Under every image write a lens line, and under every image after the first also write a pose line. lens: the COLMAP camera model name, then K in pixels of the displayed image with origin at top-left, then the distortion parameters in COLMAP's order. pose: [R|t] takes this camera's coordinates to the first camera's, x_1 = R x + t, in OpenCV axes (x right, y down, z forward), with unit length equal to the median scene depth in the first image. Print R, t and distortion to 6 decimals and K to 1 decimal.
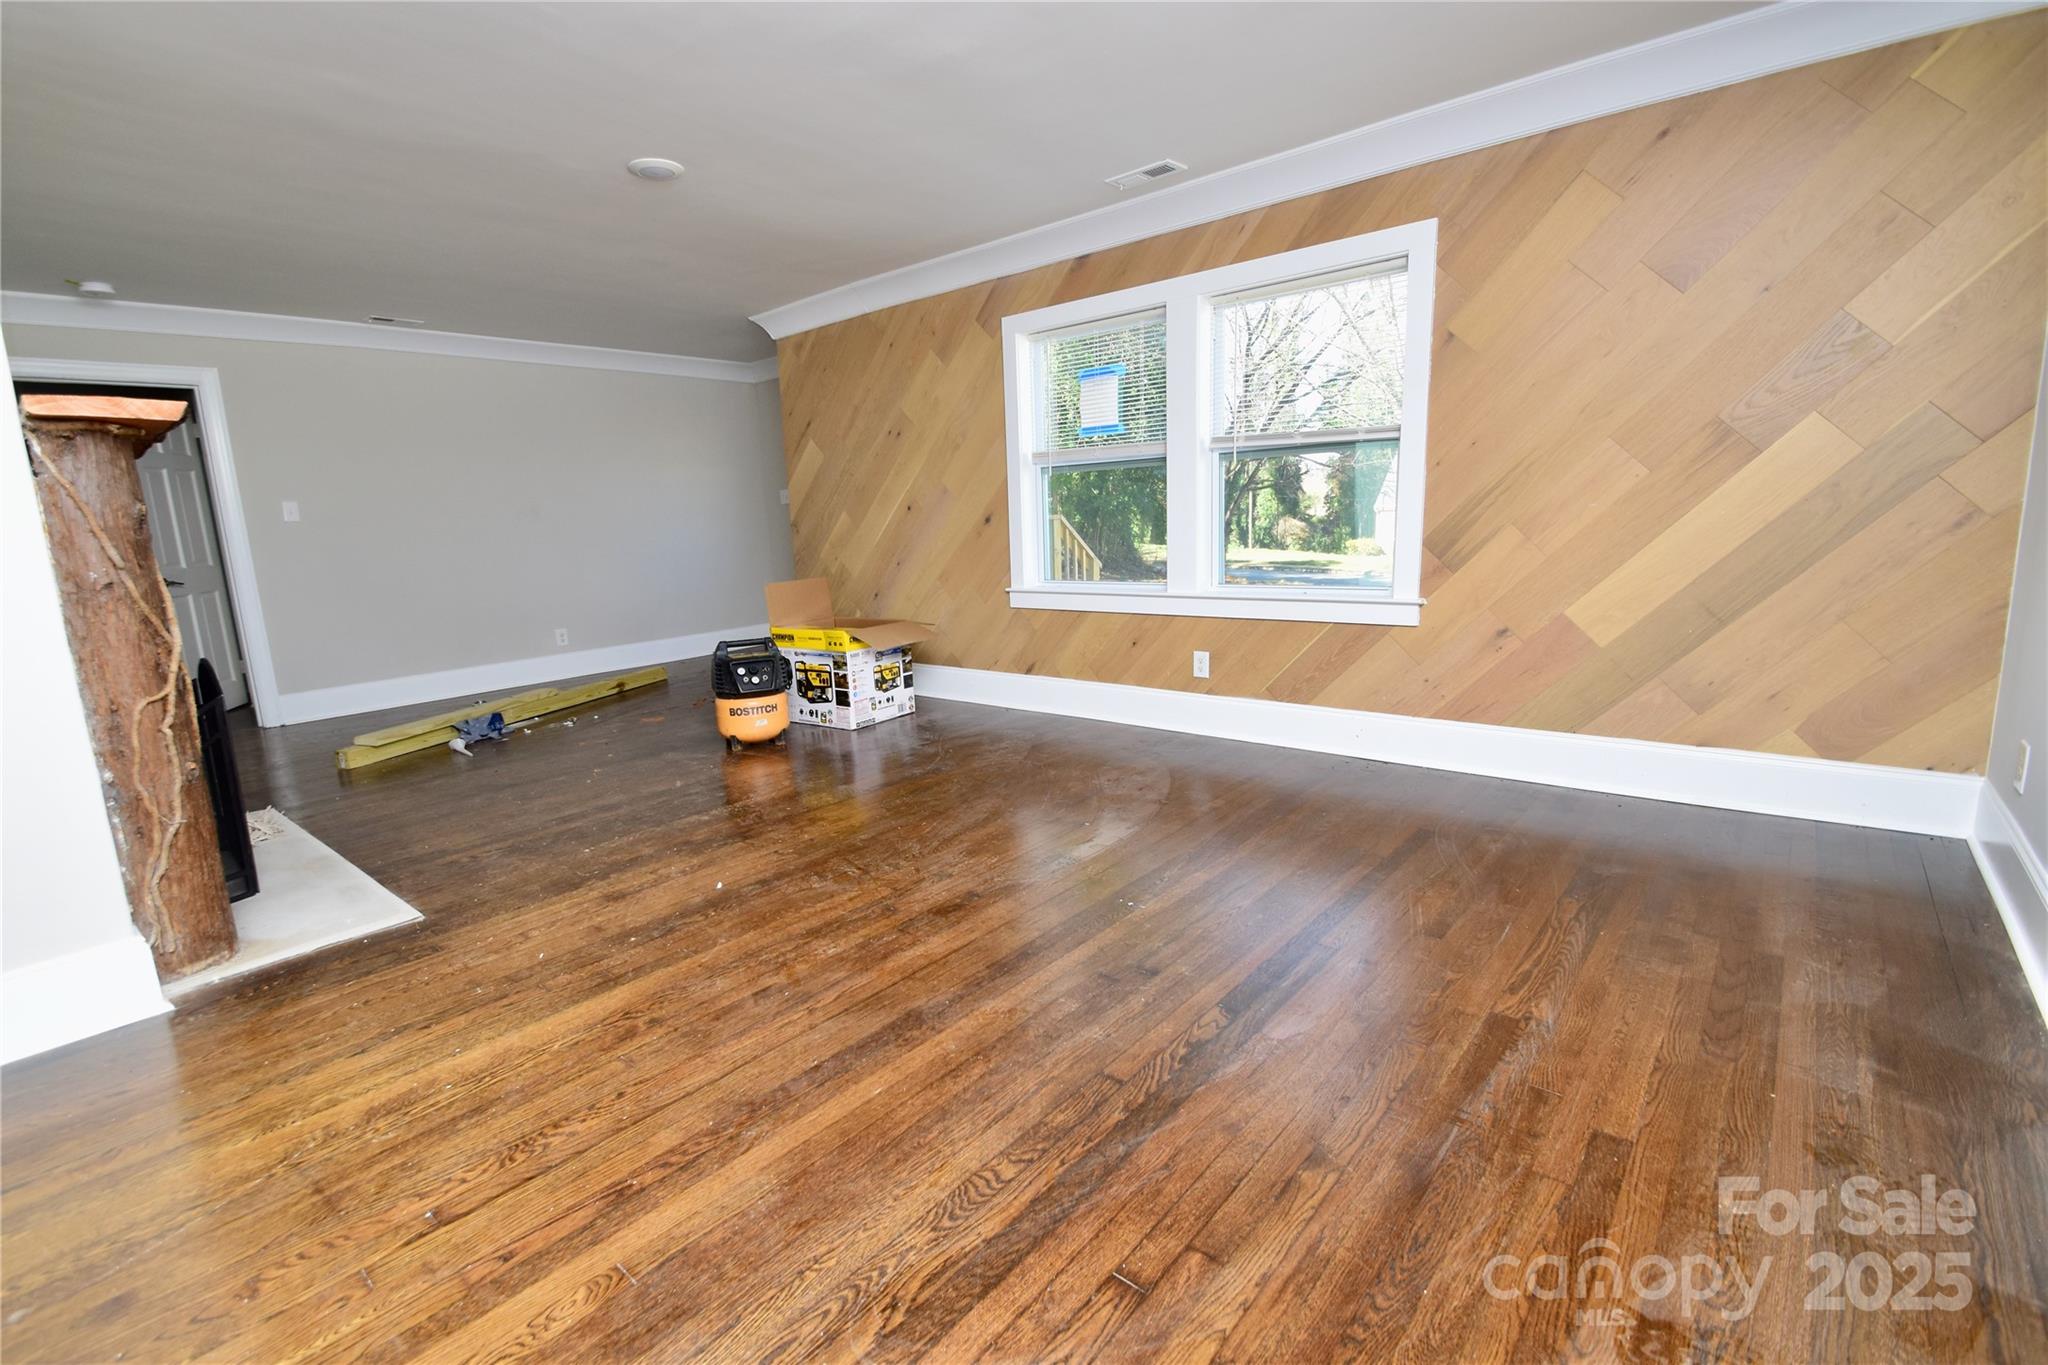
lens RADIAL K [[914.6, 0, 988.4], [0, 914.6, 690.9], [0, 0, 1]] dist [0.020811, -0.022954]
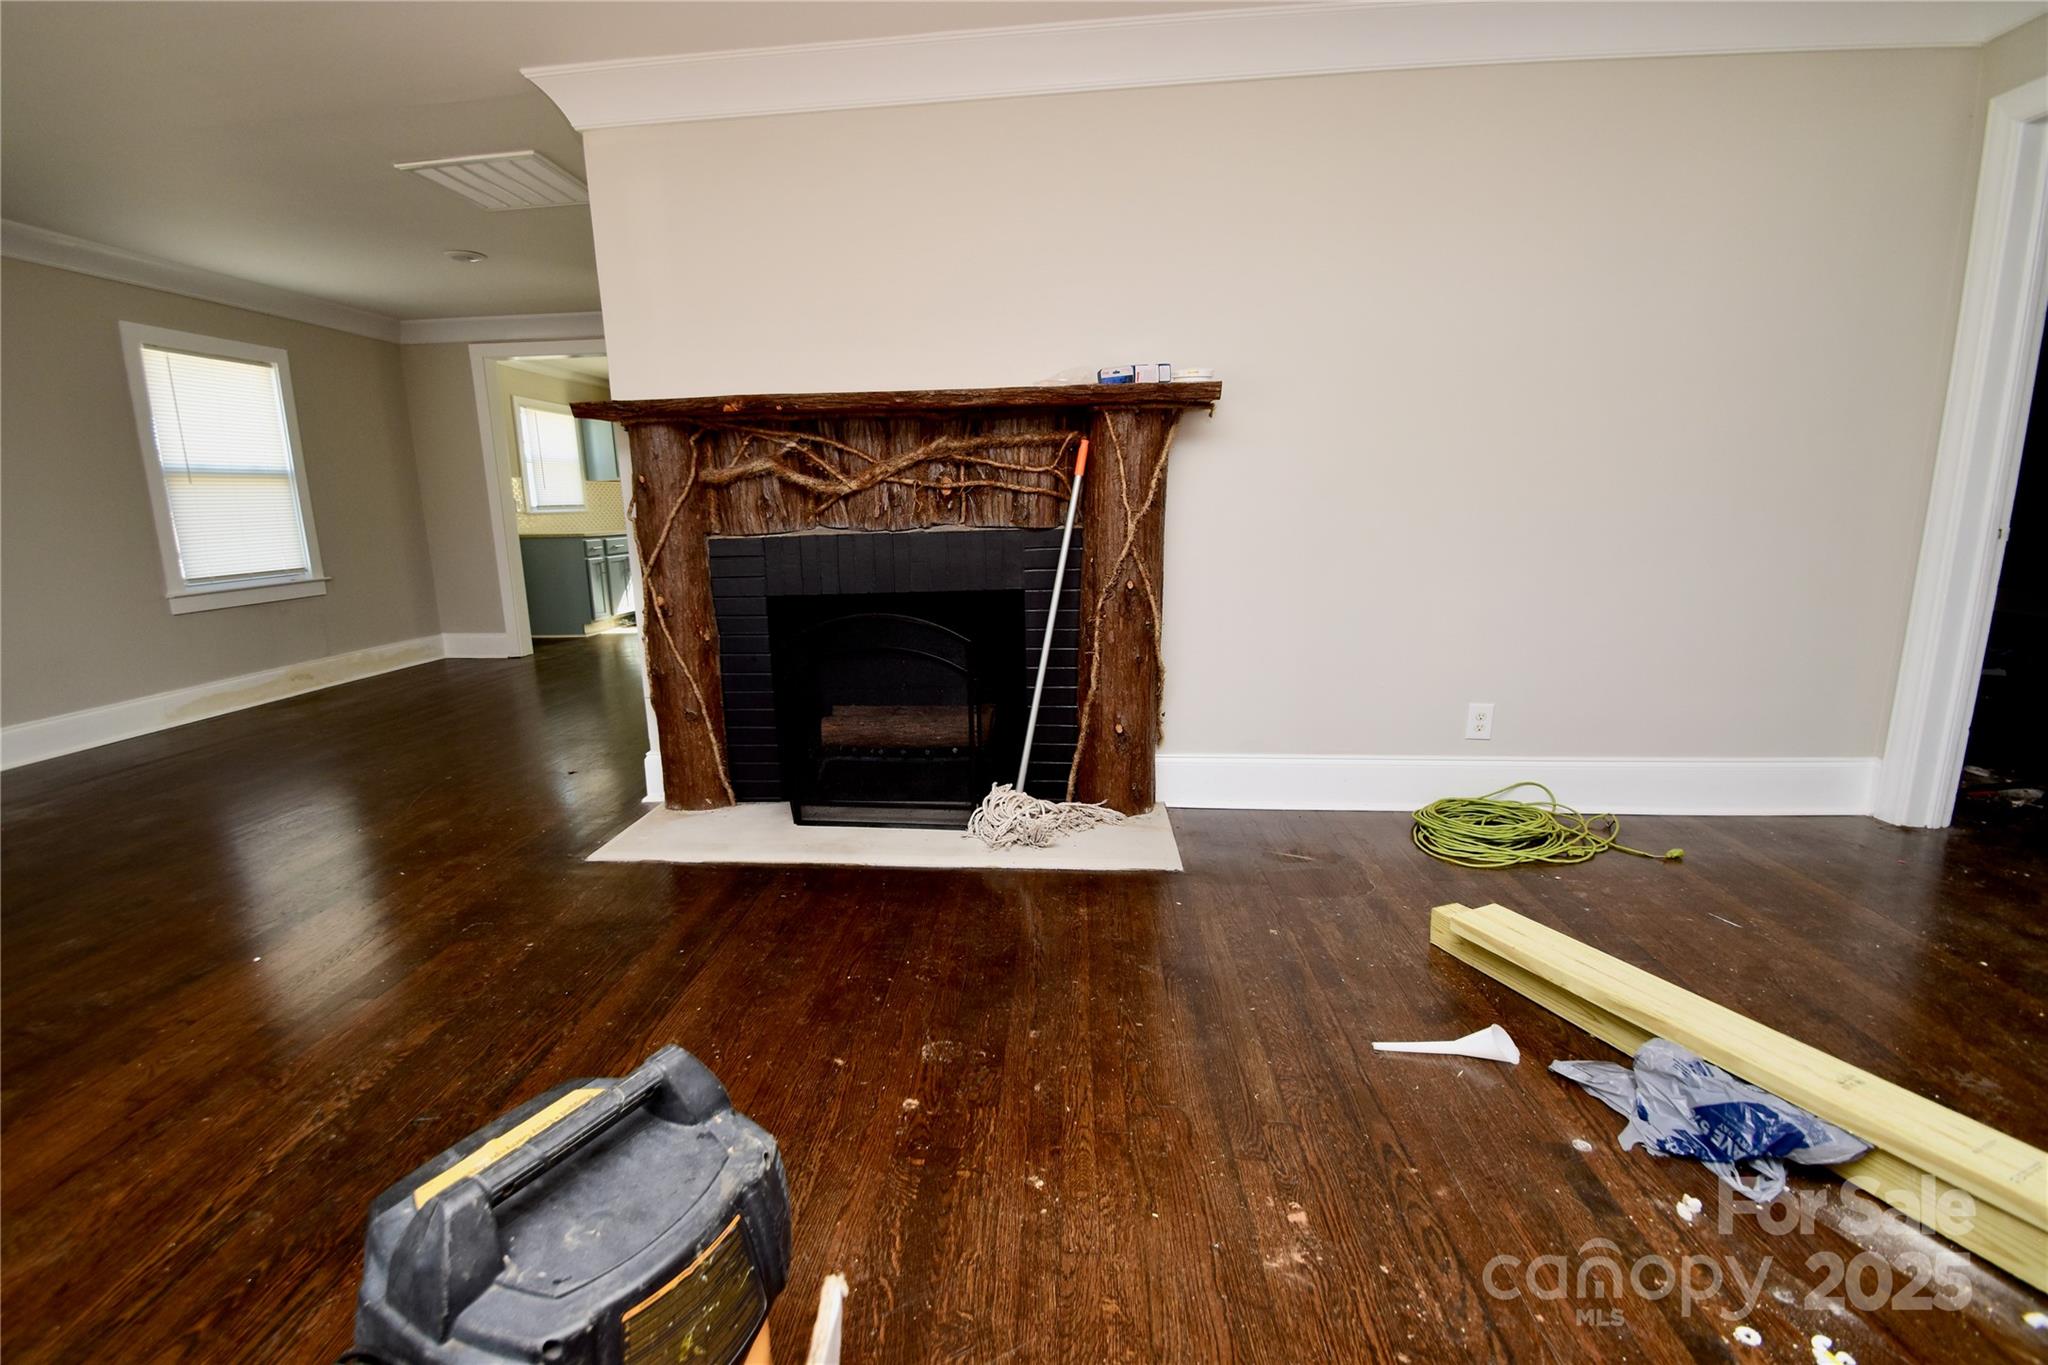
lens RADIAL K [[914.6, 0, 988.4], [0, 914.6, 690.9], [0, 0, 1]] dist [0.020811, -0.022954]
pose [[-0.806148, 0.185328, -0.561942, -0.247962], [-0.047913, 0.926122, 0.374169, -0.212450], [0.589771, 0.328560, -0.737712, 1.173214]]
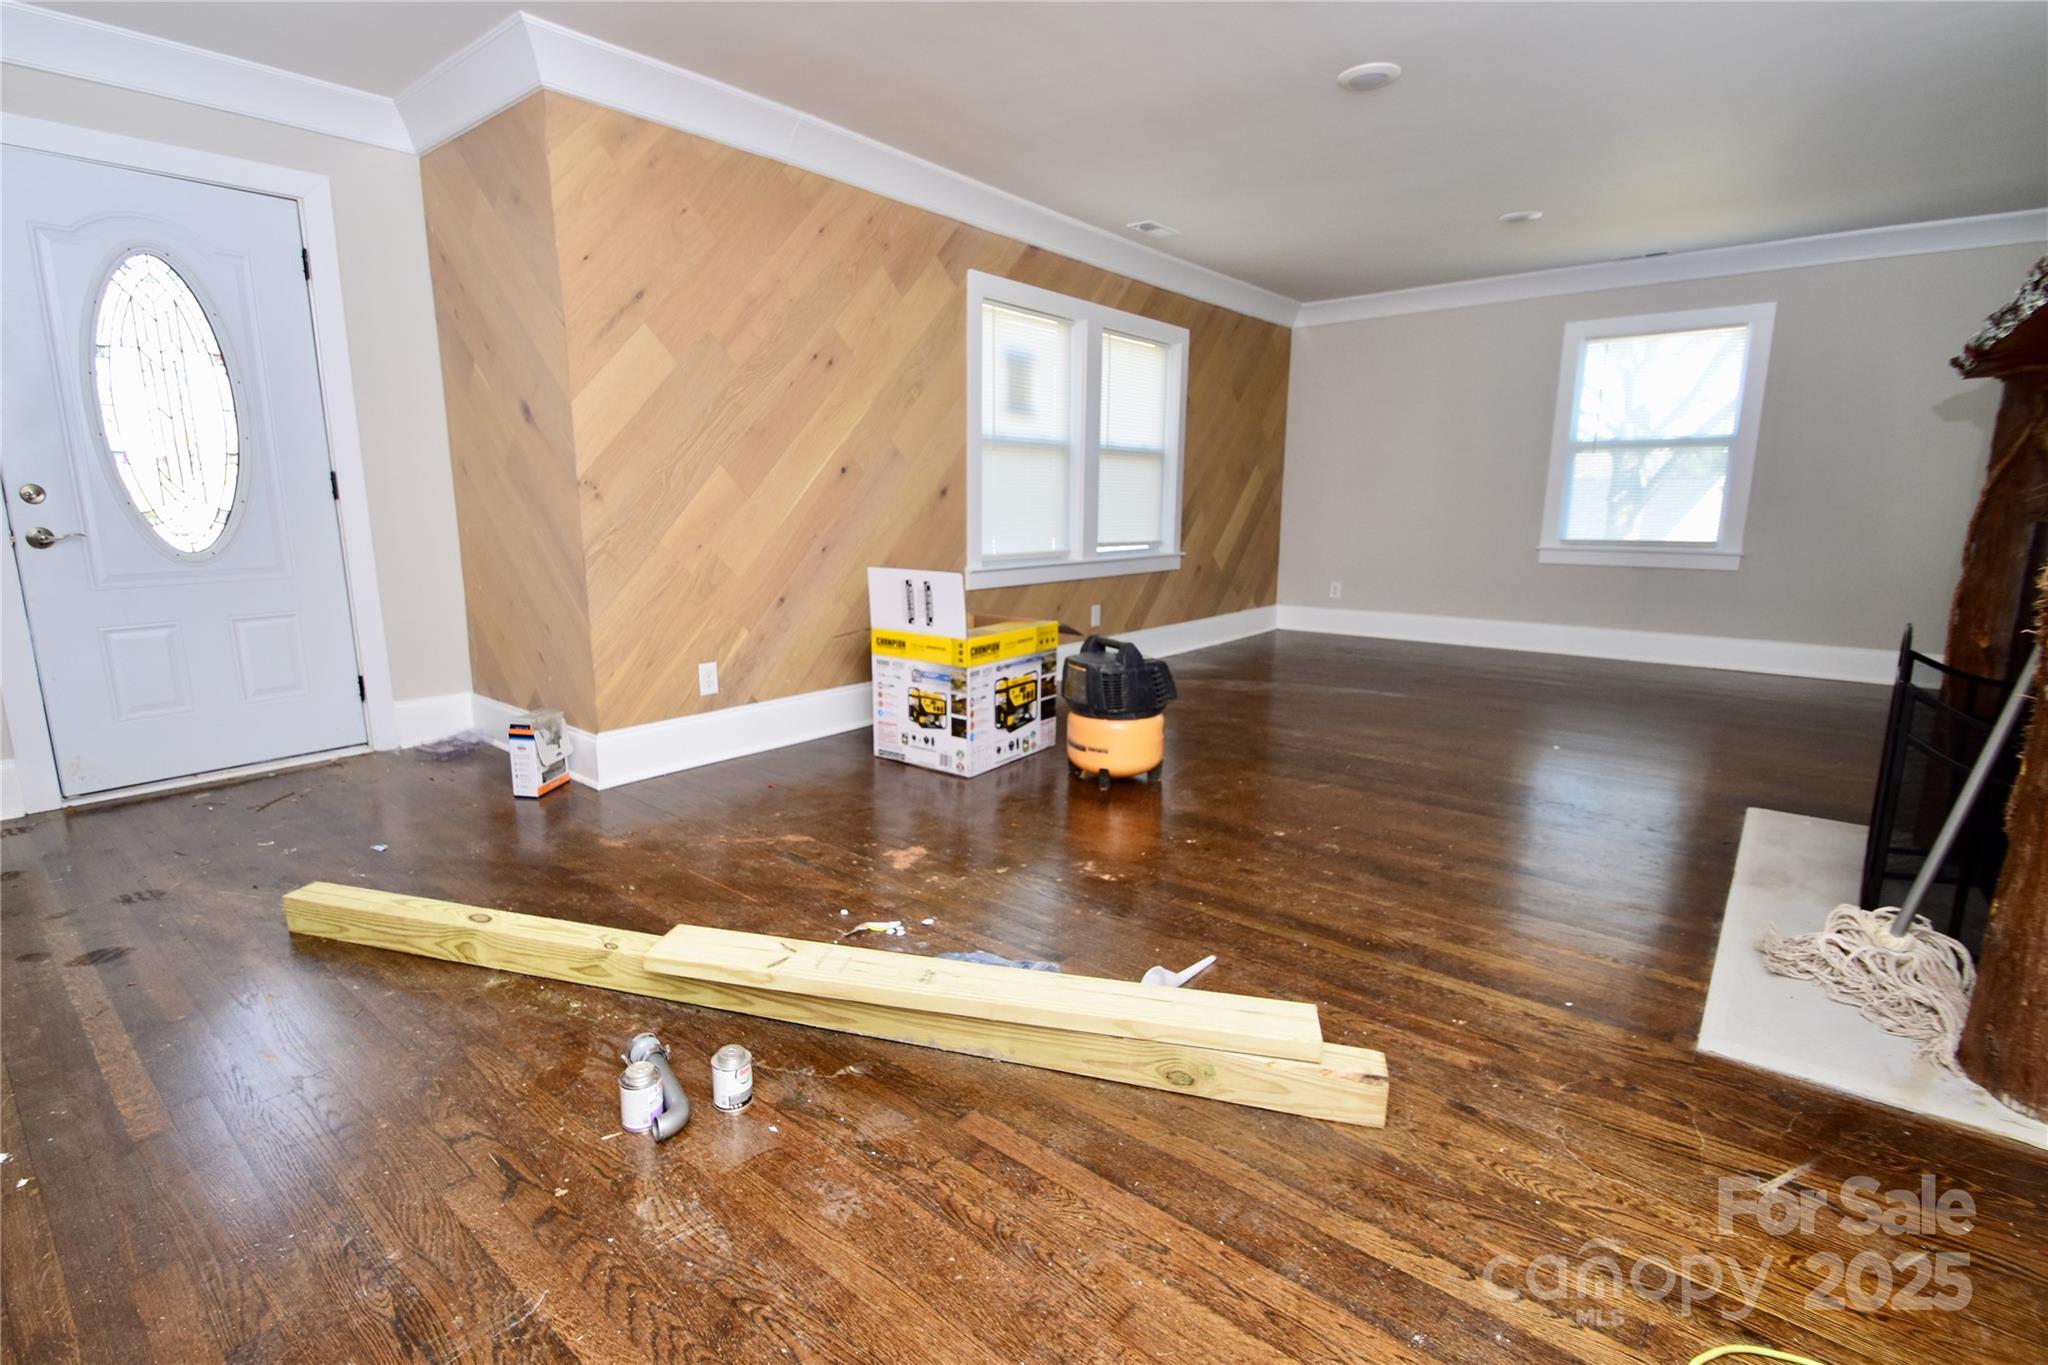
lens RADIAL K [[960.0, 0, 979.7], [0, 960.0, 686.4], [0, 0, 1]] dist [0.022388, -0.023126]
pose [[-0.010830, -0.147337, 0.989027, -1.039089], [0.187850, 0.971175, 0.146734, -0.152791], [-0.982138, 0.187378, 0.017159, 1.108885]]
